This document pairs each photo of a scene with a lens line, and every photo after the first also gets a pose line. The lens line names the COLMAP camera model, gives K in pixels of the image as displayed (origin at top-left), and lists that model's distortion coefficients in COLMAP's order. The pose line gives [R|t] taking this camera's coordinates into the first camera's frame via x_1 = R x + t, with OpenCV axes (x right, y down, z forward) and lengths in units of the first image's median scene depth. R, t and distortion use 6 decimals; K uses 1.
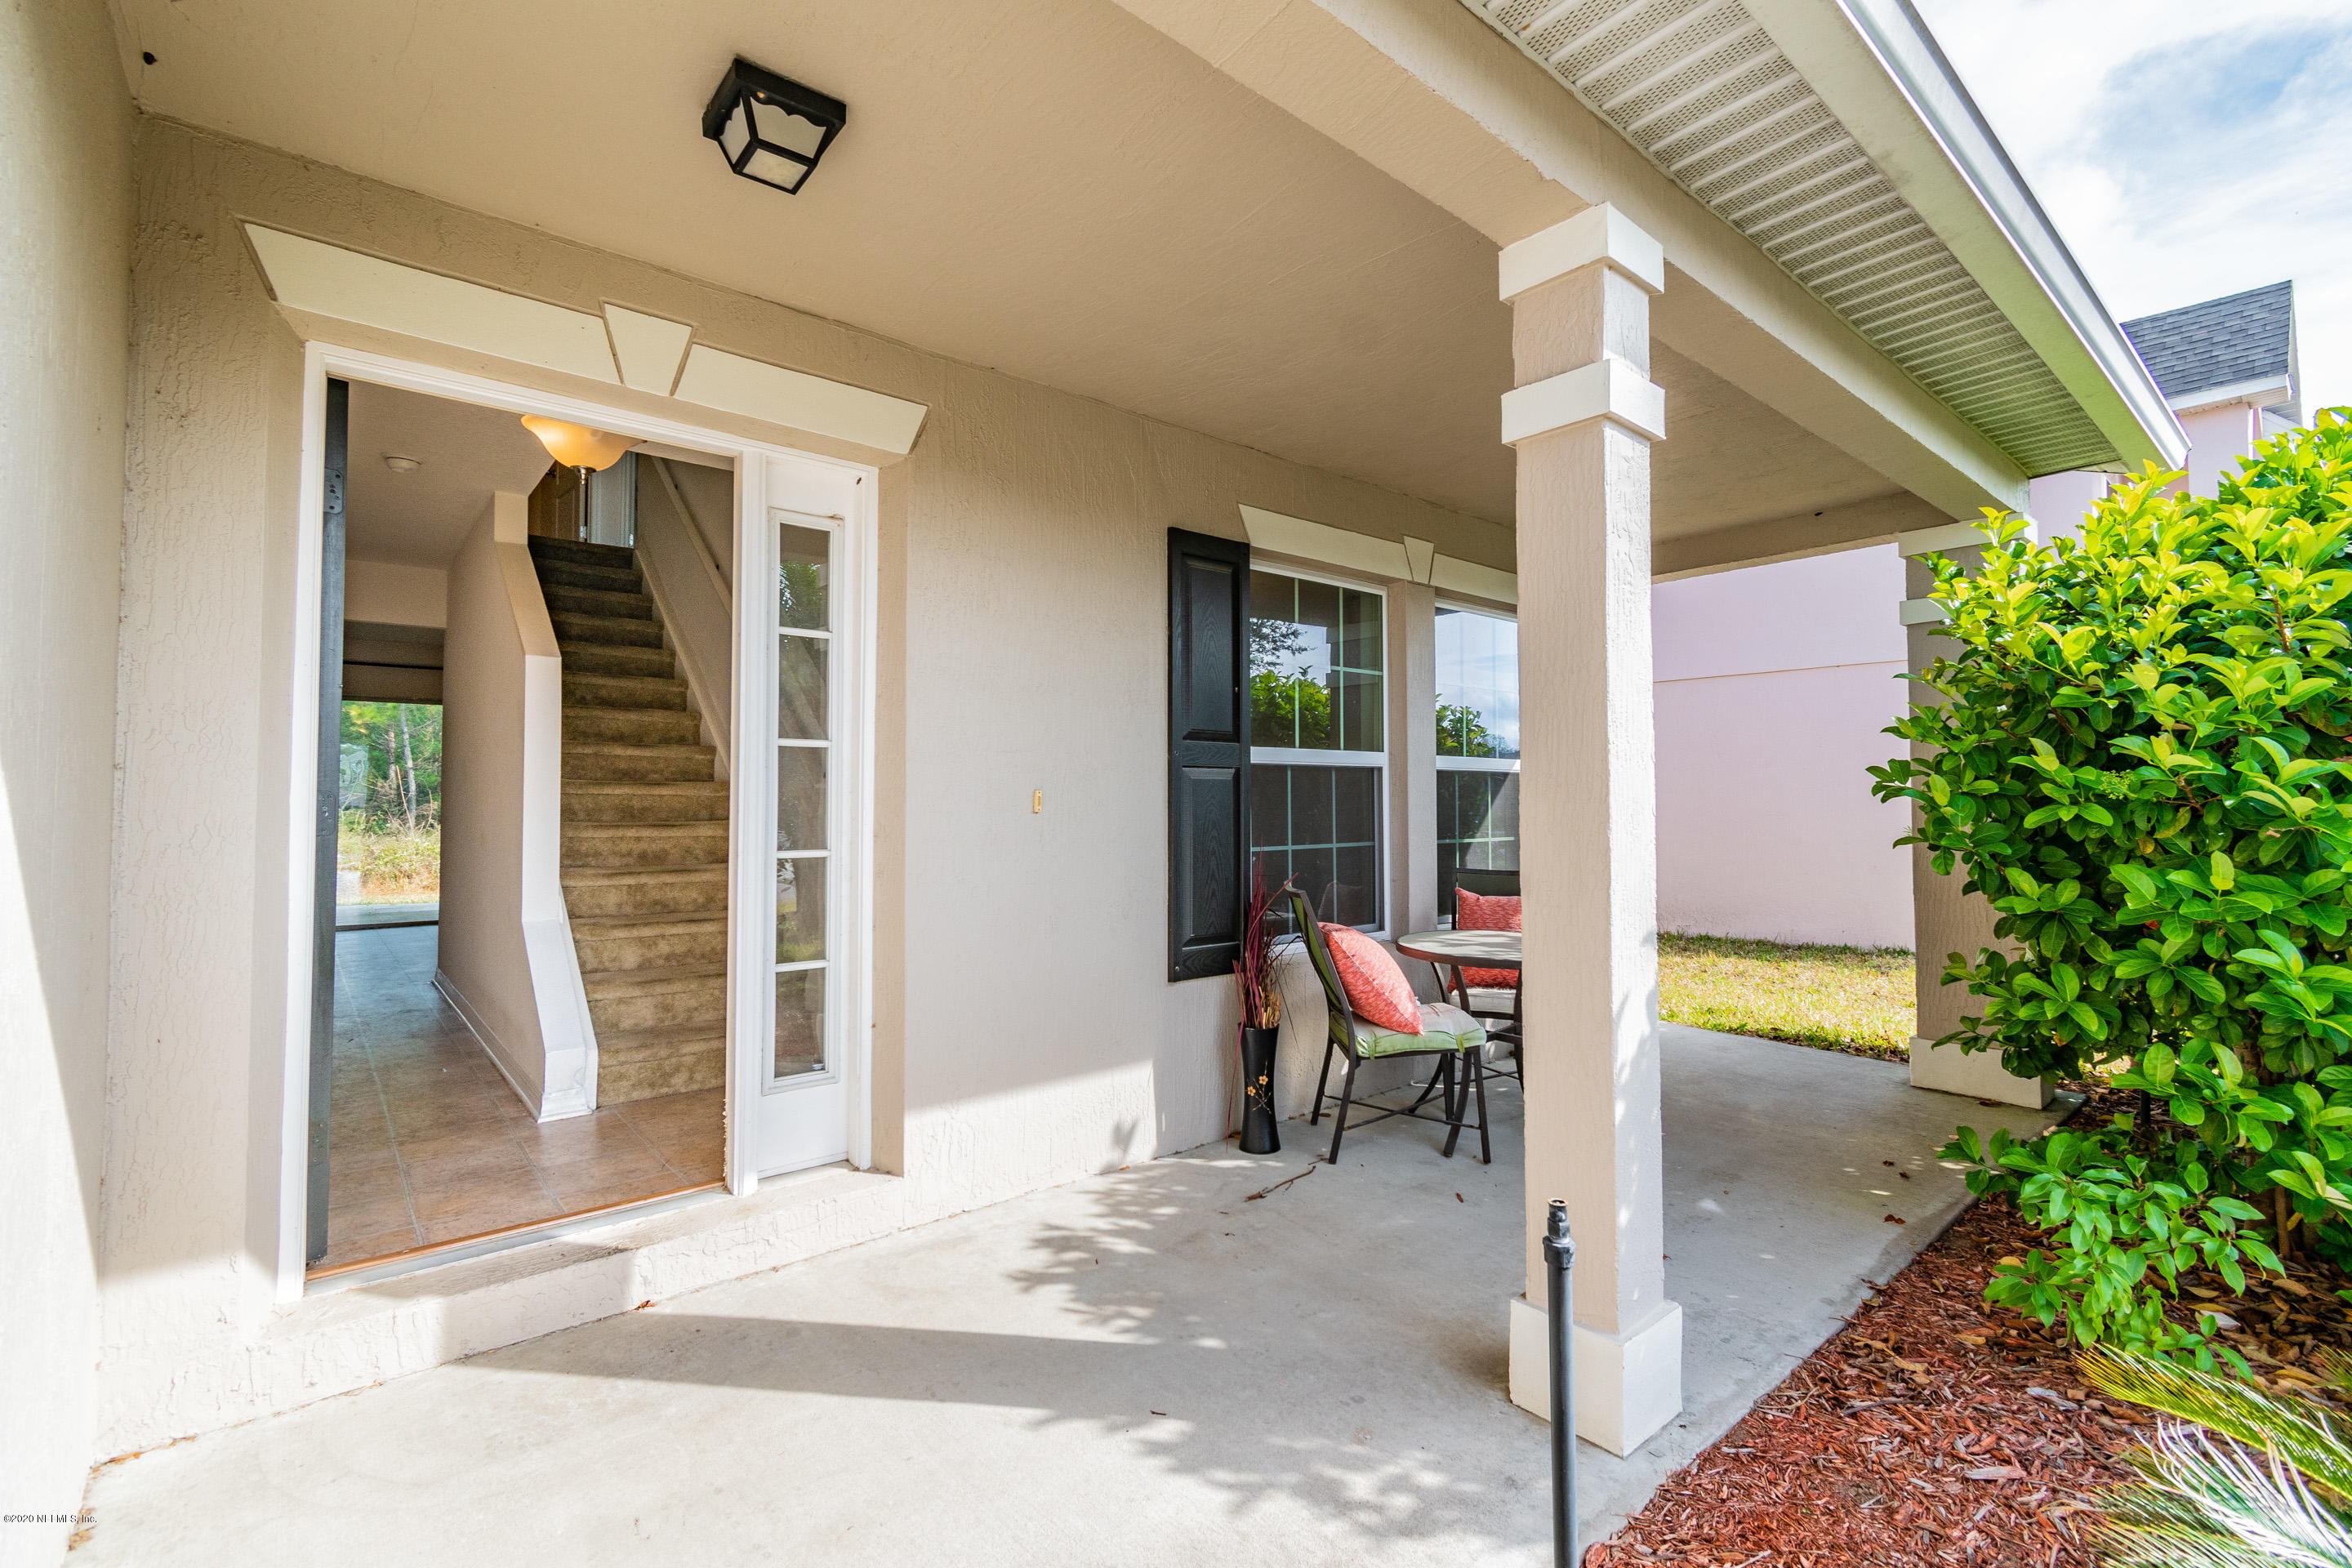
lens RADIAL K [[1031.9, 0, 1179.2], [0, 1031.9, 776.0], [0, 0, 1]] dist [0.003107, -0.002216]
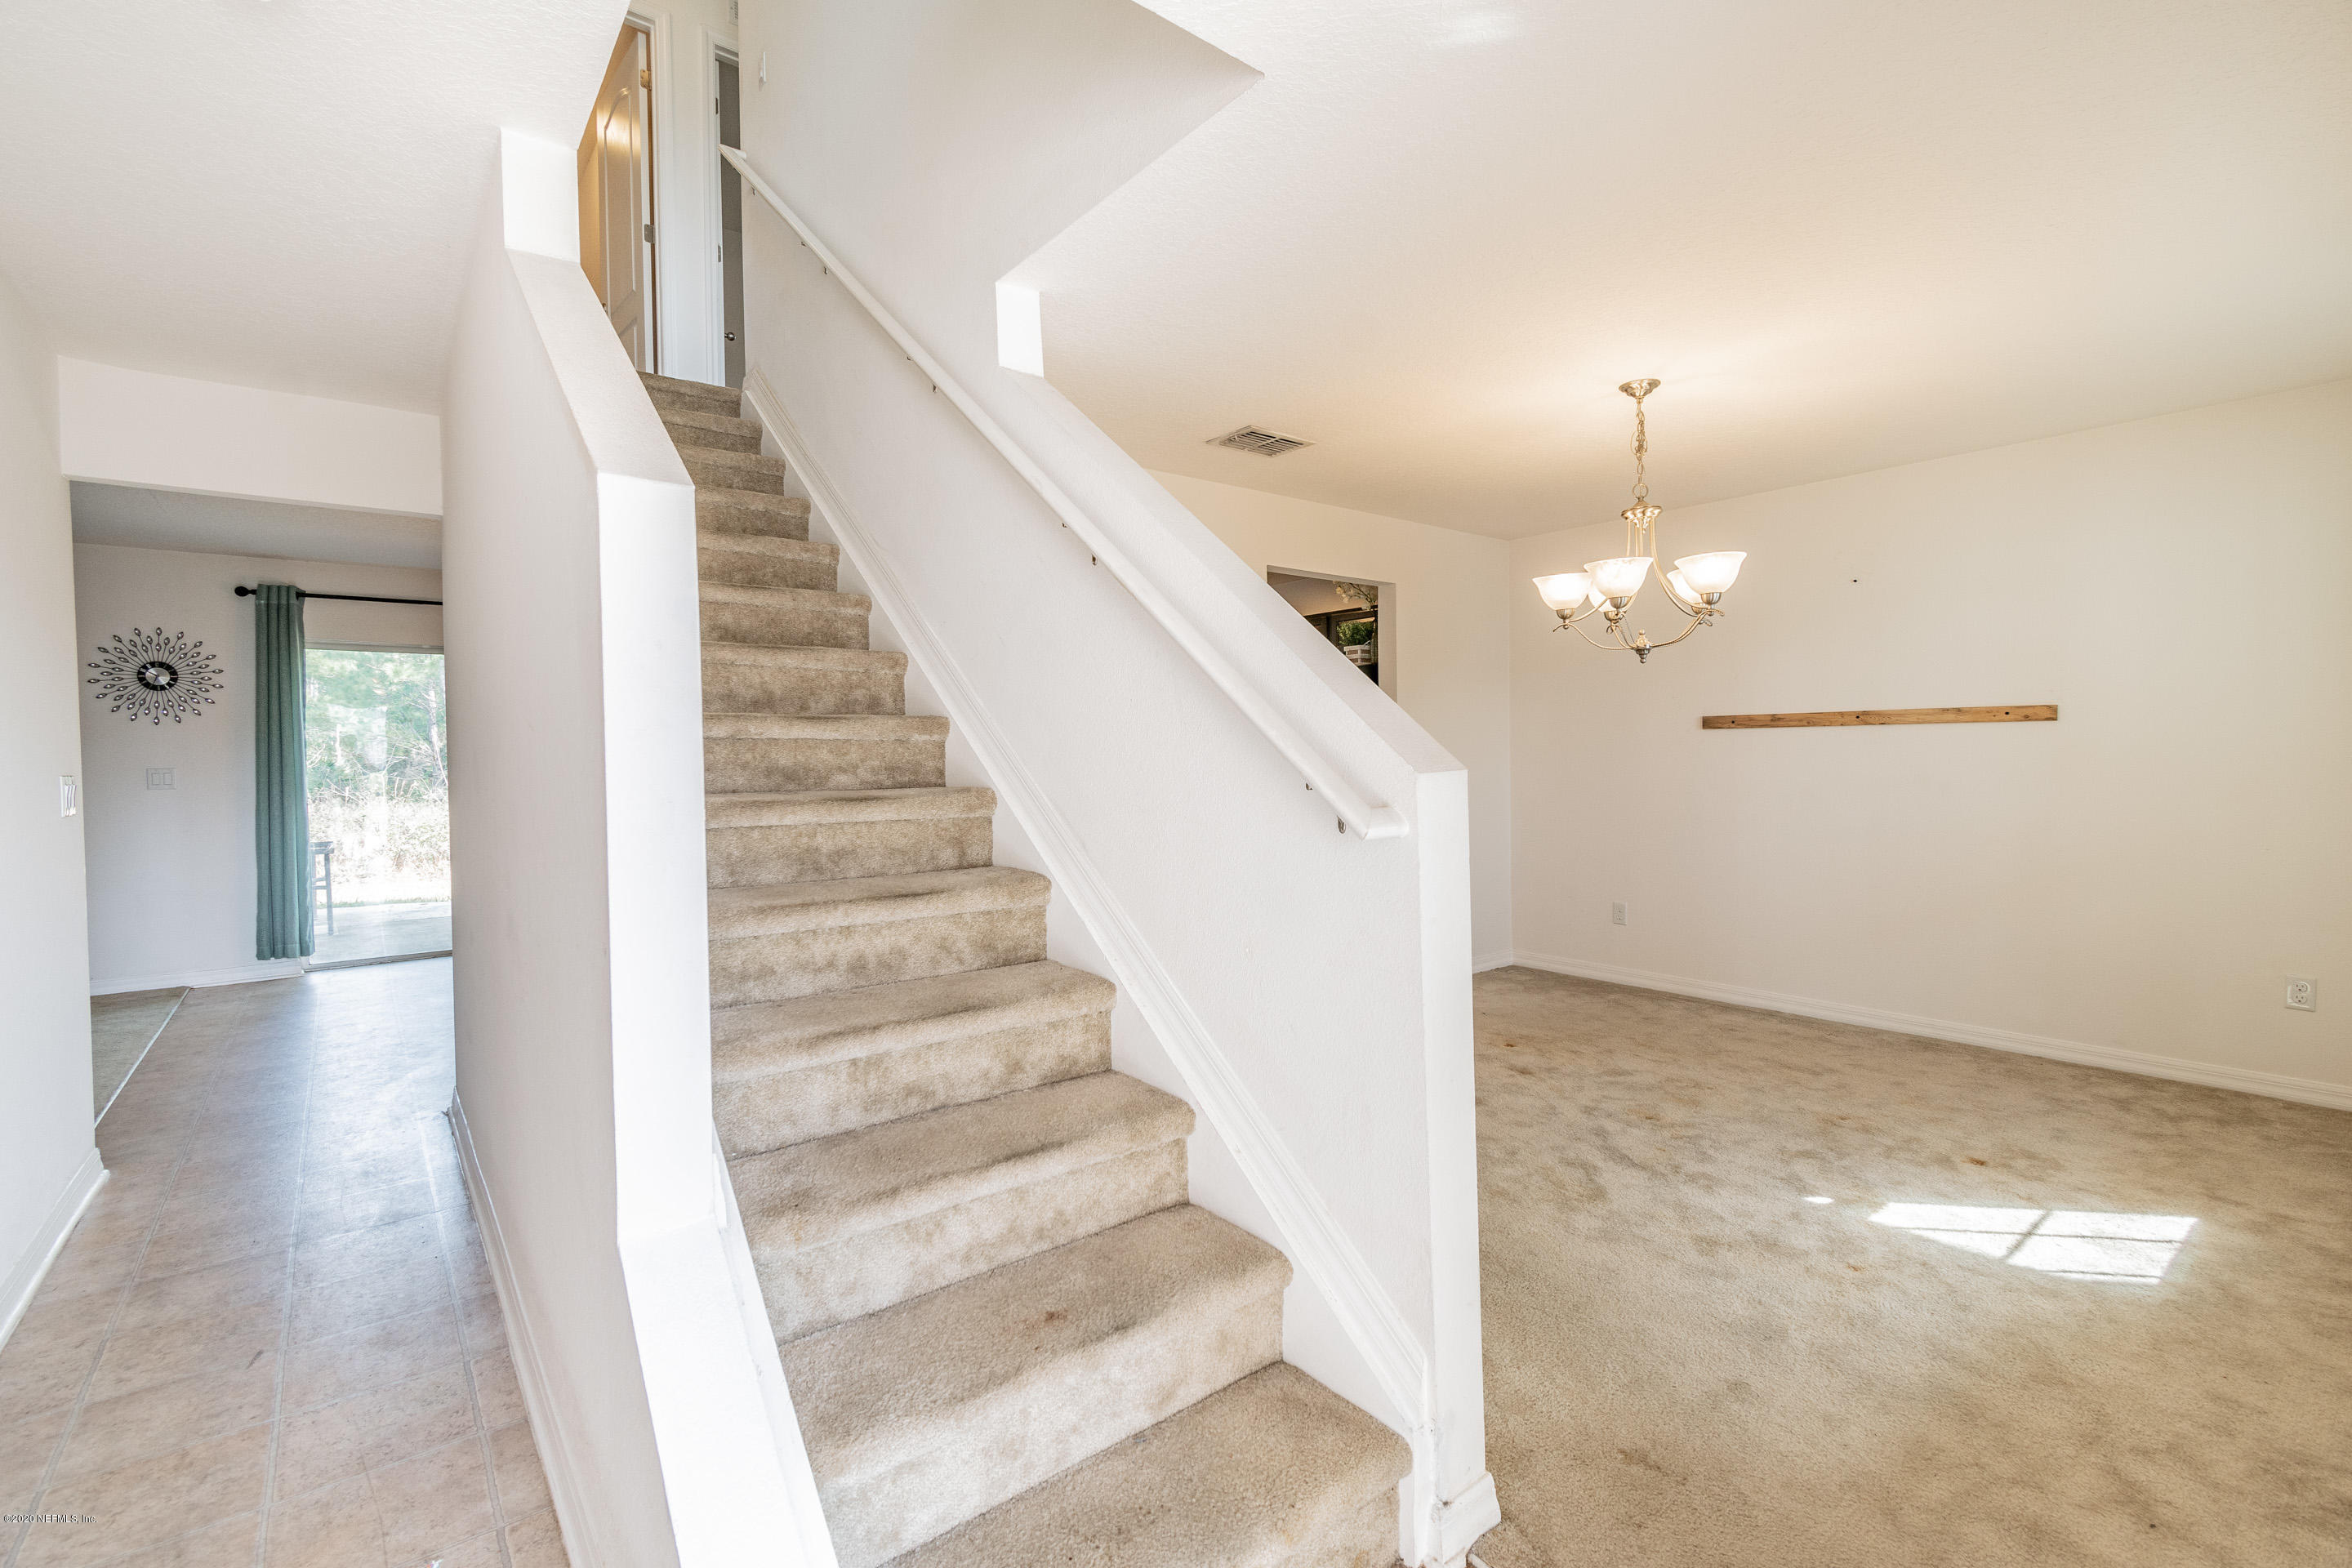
lens RADIAL K [[1031.9, 0, 1170.0], [0, 1031.9, 769.4], [0, 0, 1]] dist [0.003107, -0.002216]
pose [[0.999123, -0.012005, -0.040101, -0.364333], [0.013811, 0.998888, 0.045068, -0.027511], [0.039516, -0.045582, 0.998179, 0.559070]]
